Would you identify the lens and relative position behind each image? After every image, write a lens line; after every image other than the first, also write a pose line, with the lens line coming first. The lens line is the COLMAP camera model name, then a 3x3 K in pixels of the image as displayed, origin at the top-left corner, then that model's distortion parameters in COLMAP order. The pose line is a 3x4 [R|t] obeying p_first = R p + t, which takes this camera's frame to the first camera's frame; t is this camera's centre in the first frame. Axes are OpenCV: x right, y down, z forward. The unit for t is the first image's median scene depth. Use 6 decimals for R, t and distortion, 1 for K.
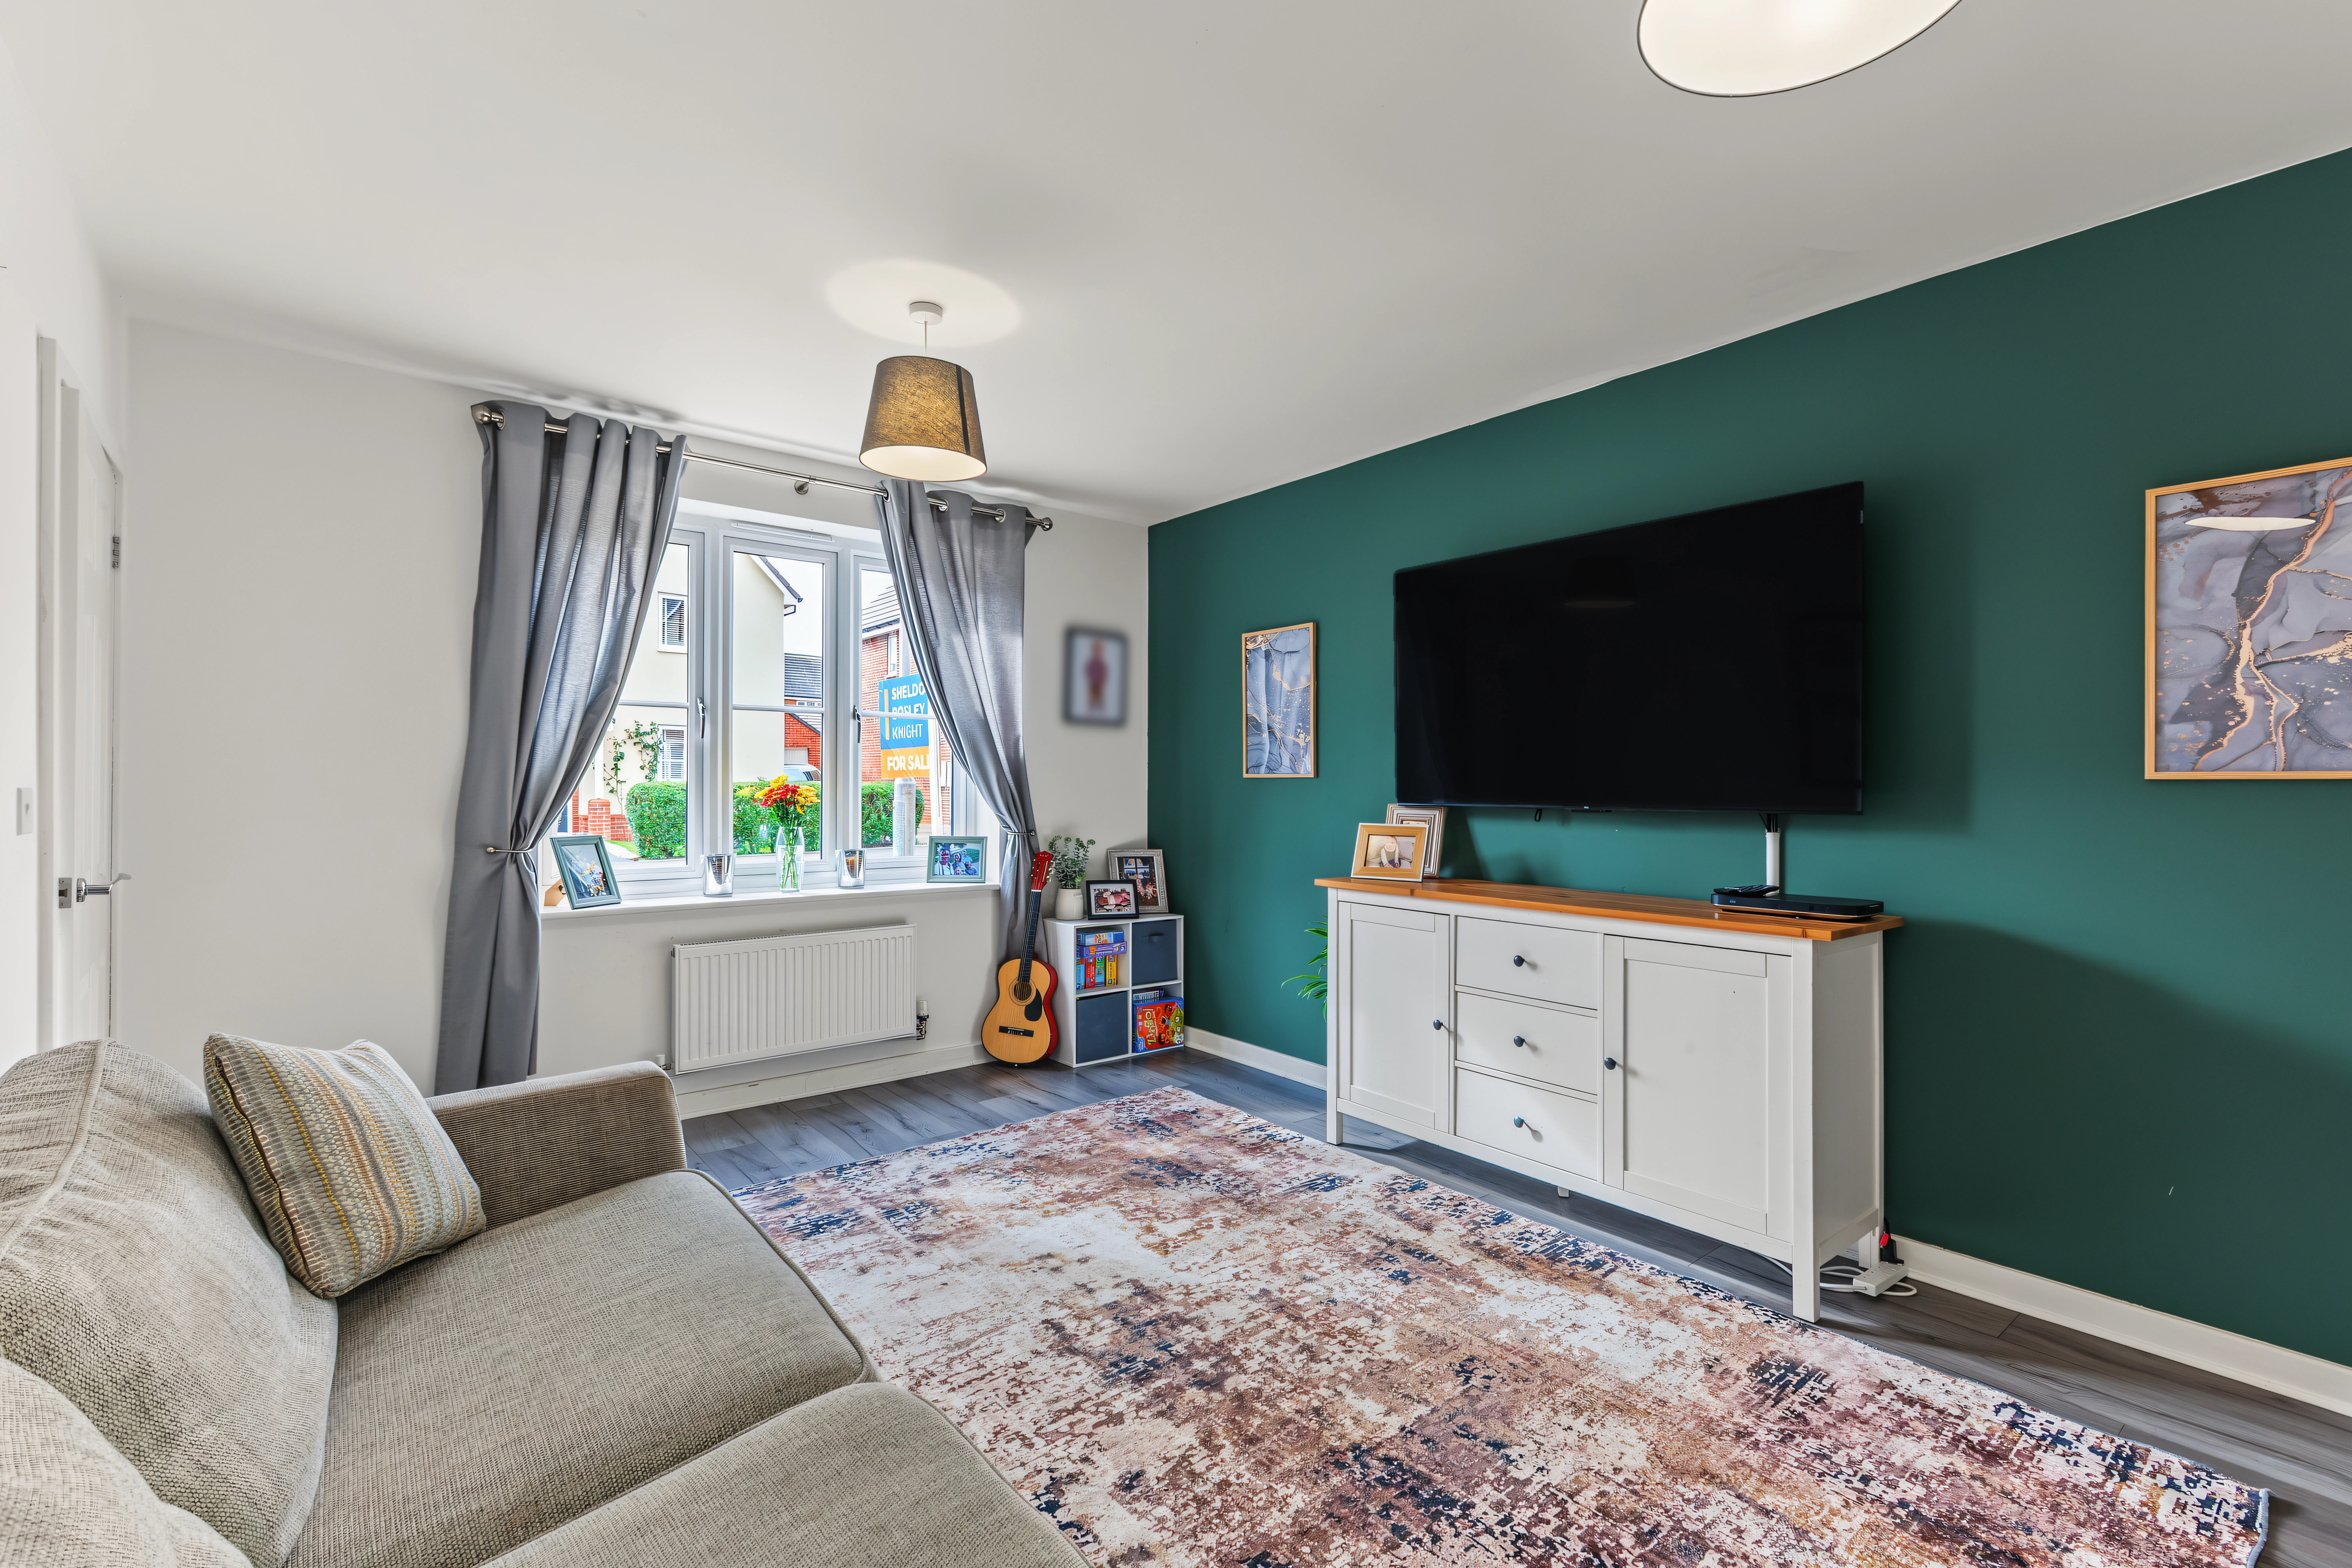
lens RADIAL K [[1017.8, 0, 1175.8], [0, 1017.8, 790.8], [0, 0, 1]] dist [0.011842, -0.000730]
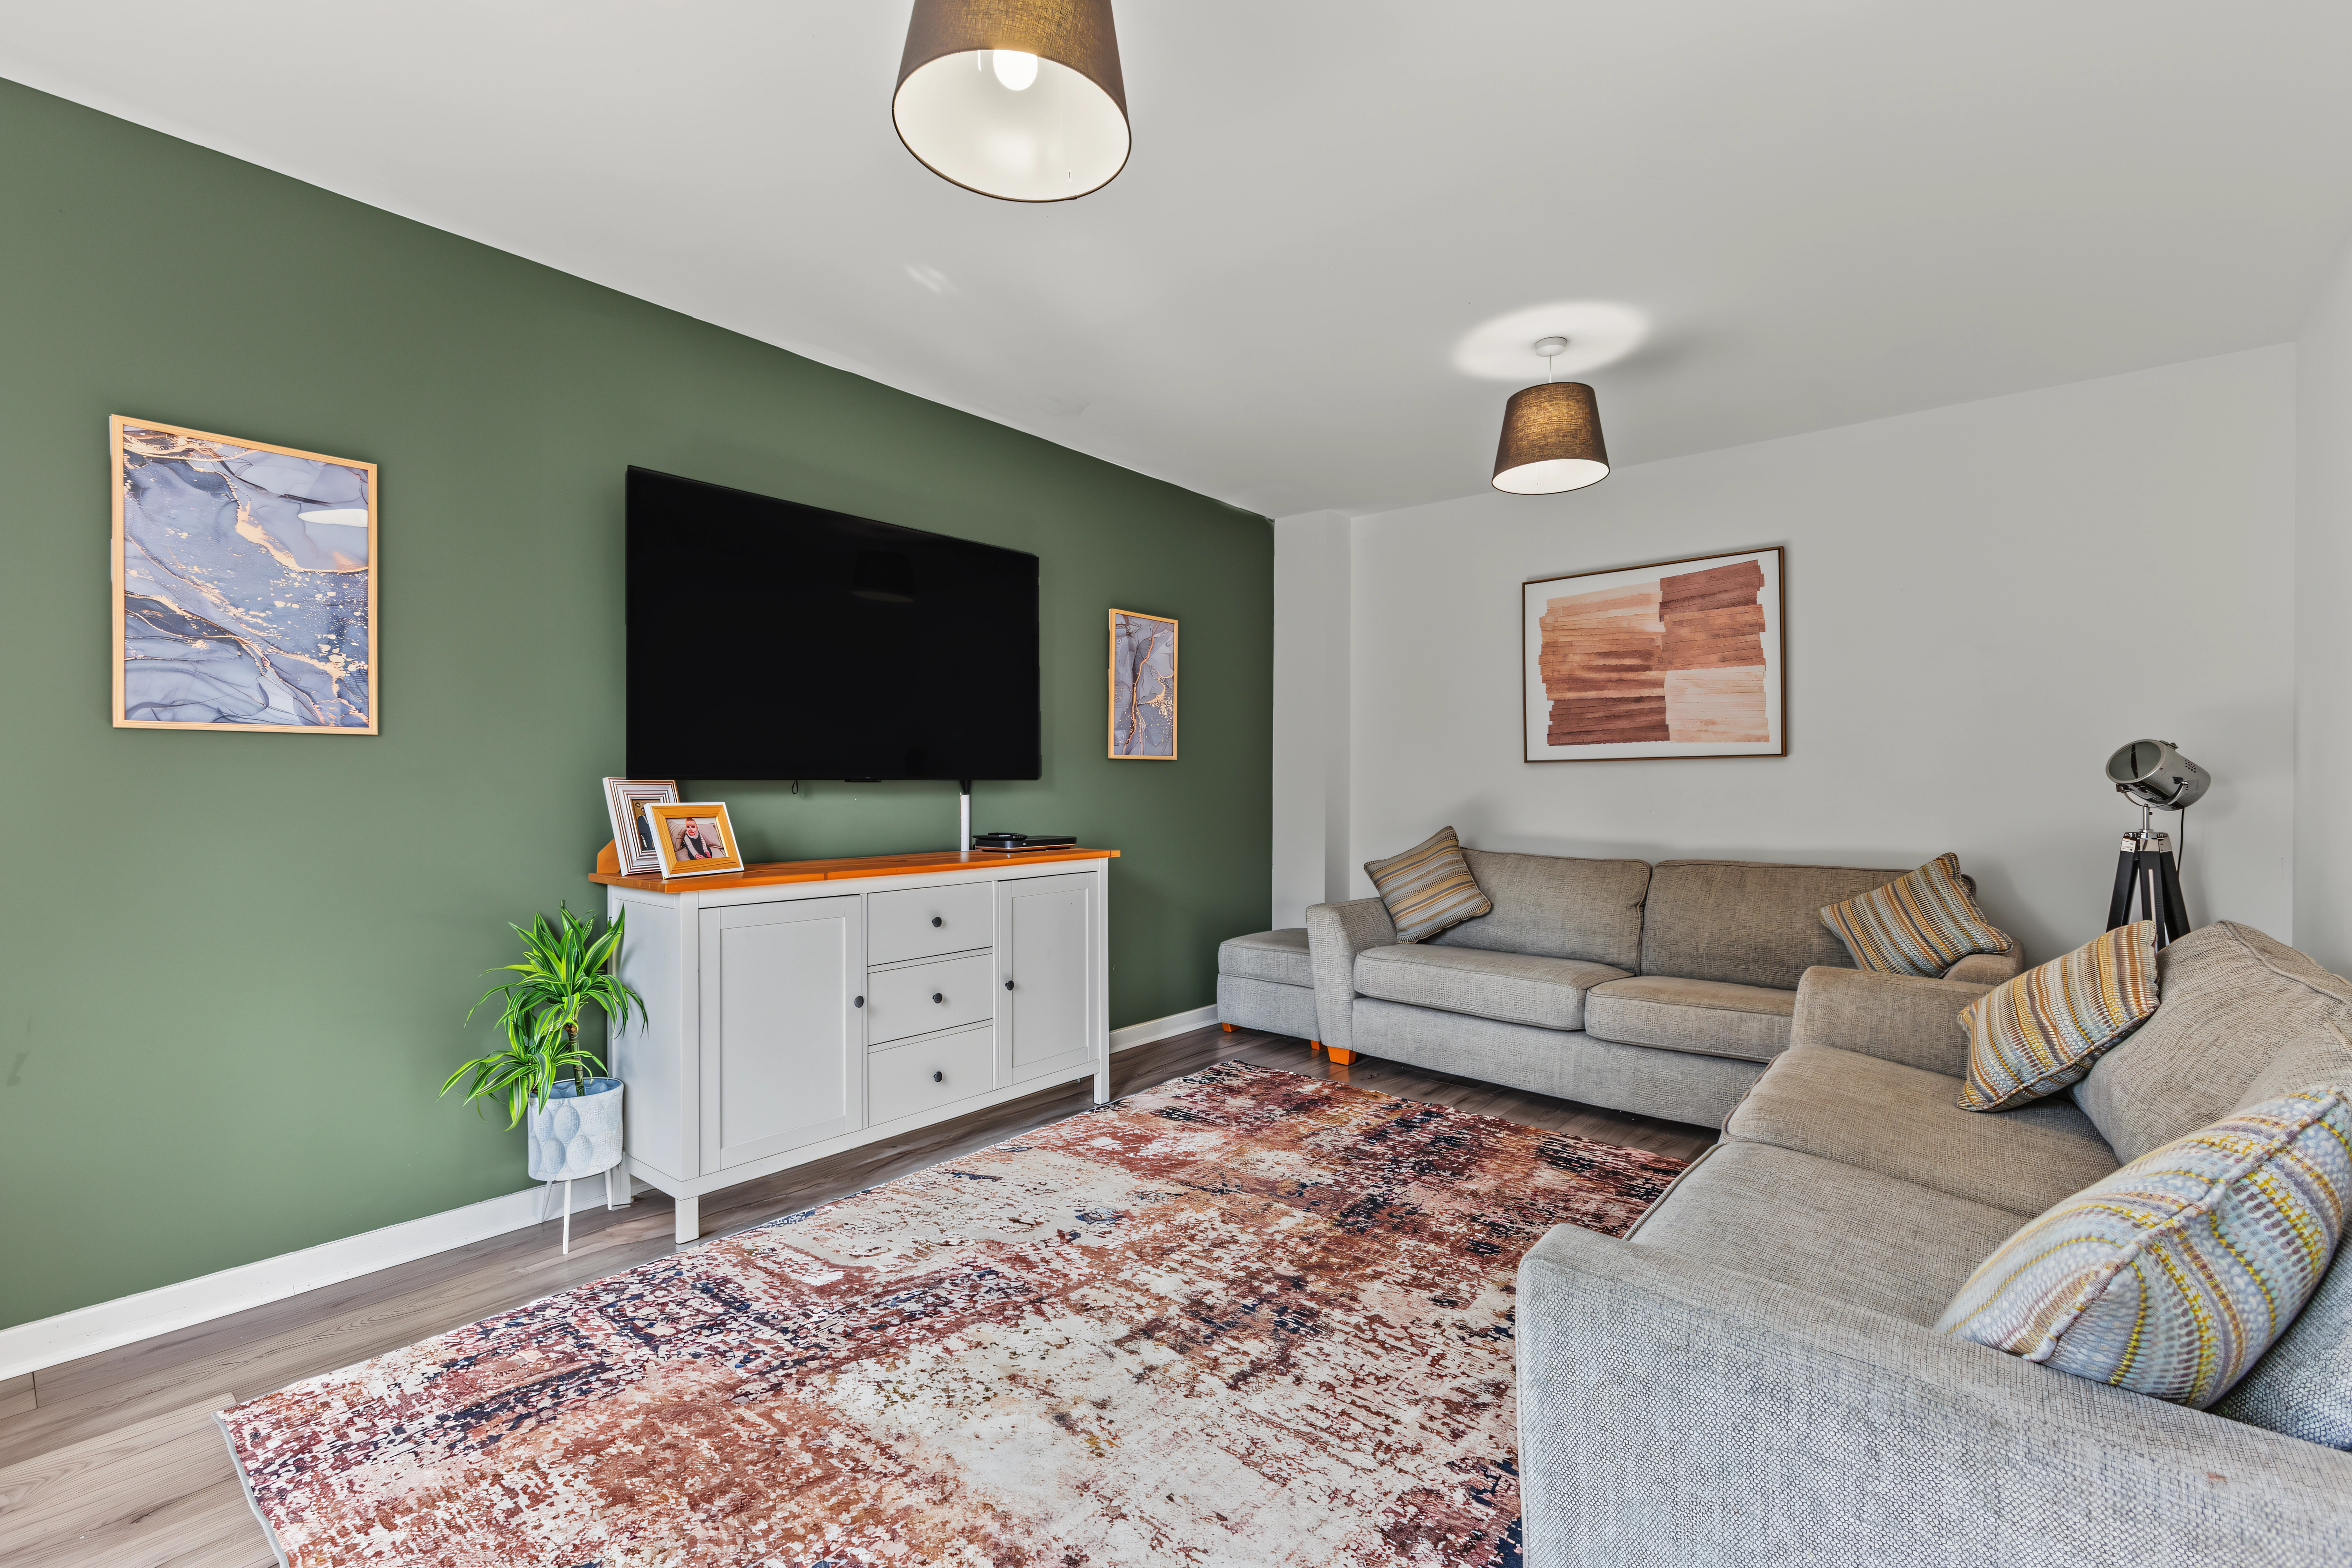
lens RADIAL K [[1017.8, 0, 1176.1], [0, 1017.8, 771.3], [0, 0, 1]] dist [0.011842, -0.000730]
pose [[-0.184770, 0.004340, 0.982772, -1.008703], [0.003656, 0.999986, -0.003729, 0.021879], [-0.982775, 0.002904, -0.184784, 1.285310]]
